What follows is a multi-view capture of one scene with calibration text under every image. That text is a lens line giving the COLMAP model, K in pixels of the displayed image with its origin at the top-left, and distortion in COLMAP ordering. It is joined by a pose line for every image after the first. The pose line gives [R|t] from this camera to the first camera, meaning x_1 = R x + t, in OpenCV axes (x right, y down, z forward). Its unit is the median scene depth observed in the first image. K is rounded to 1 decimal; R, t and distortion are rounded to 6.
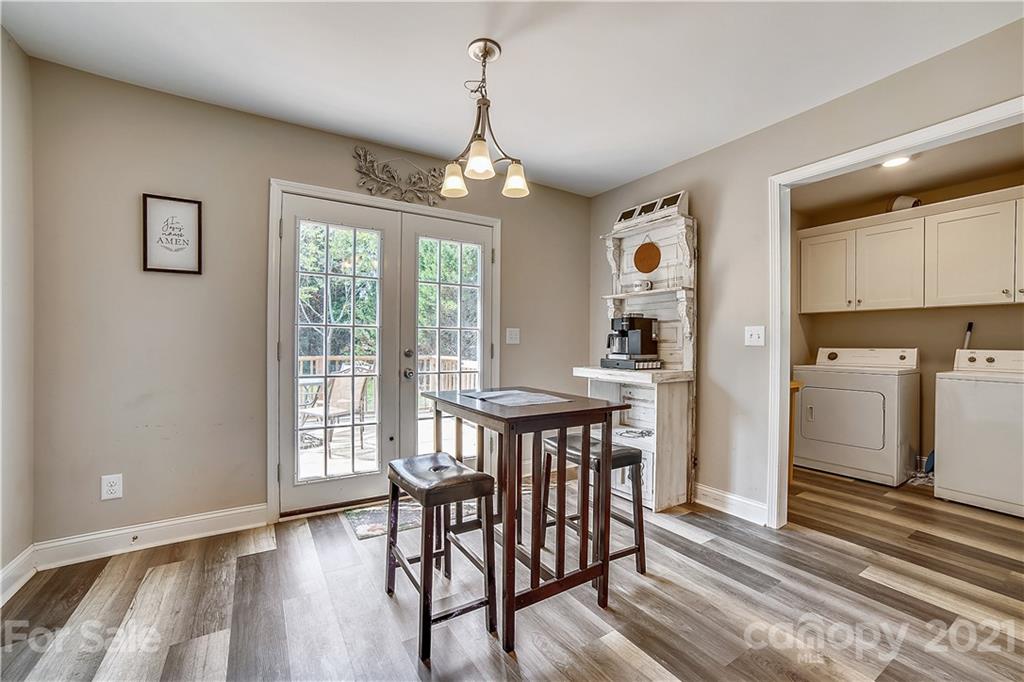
lens RADIAL K [[422.4, 0, 509.0], [0, 422.4, 346.6], [0, 0, 1]] dist [-0.075757, 0.021981]
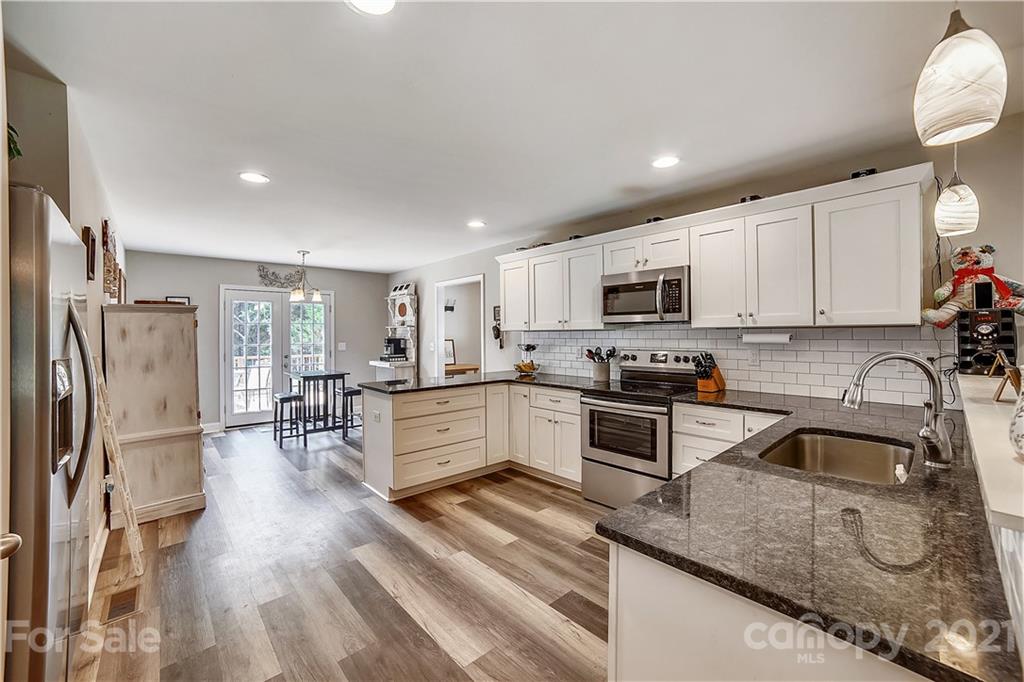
lens RADIAL K [[414.7, 0, 512.0], [0, 414.7, 341.0], [0, 0, 1]] dist [-0.073036, 0.027663]
pose [[0.984312, -0.013181, 0.175945, 0.551872], [0.012034, 0.999899, 0.007585, -0.065522], [-0.176027, -0.005348, 0.984371, -1.306764]]
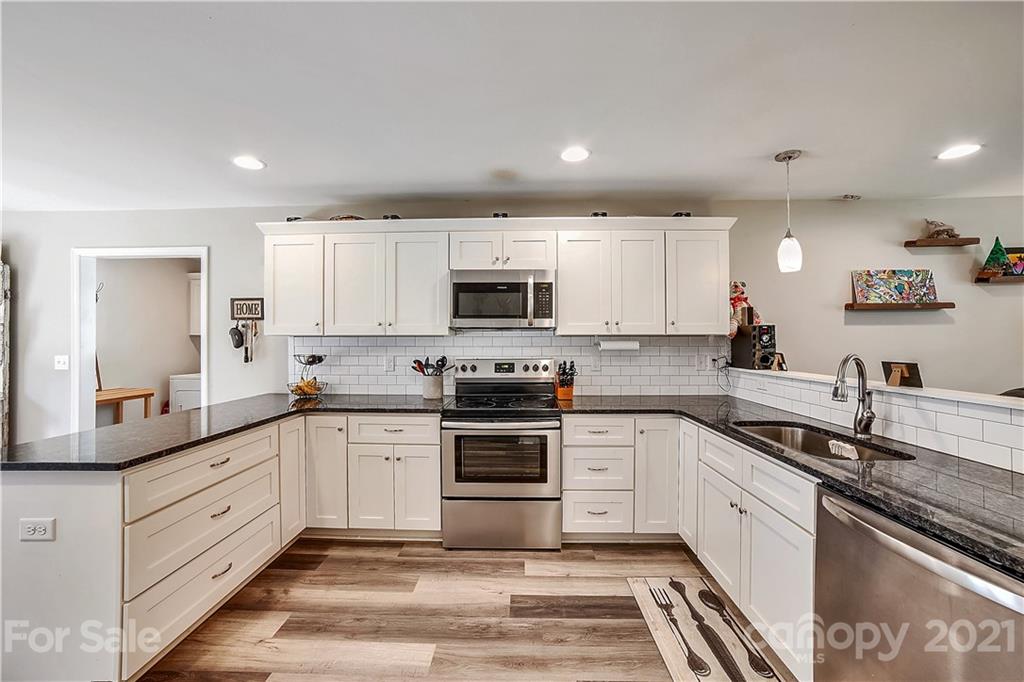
lens RADIAL K [[414.7, 0, 512.0], [0, 414.7, 341.0], [0, 0, 1]] dist [-0.073036, 0.027663]
pose [[0.549096, -0.006683, 0.835733, 0.284789], [0.010920, 0.999940, 0.000822, -0.072054], [-0.835688, 0.008675, 0.549136, -0.844010]]
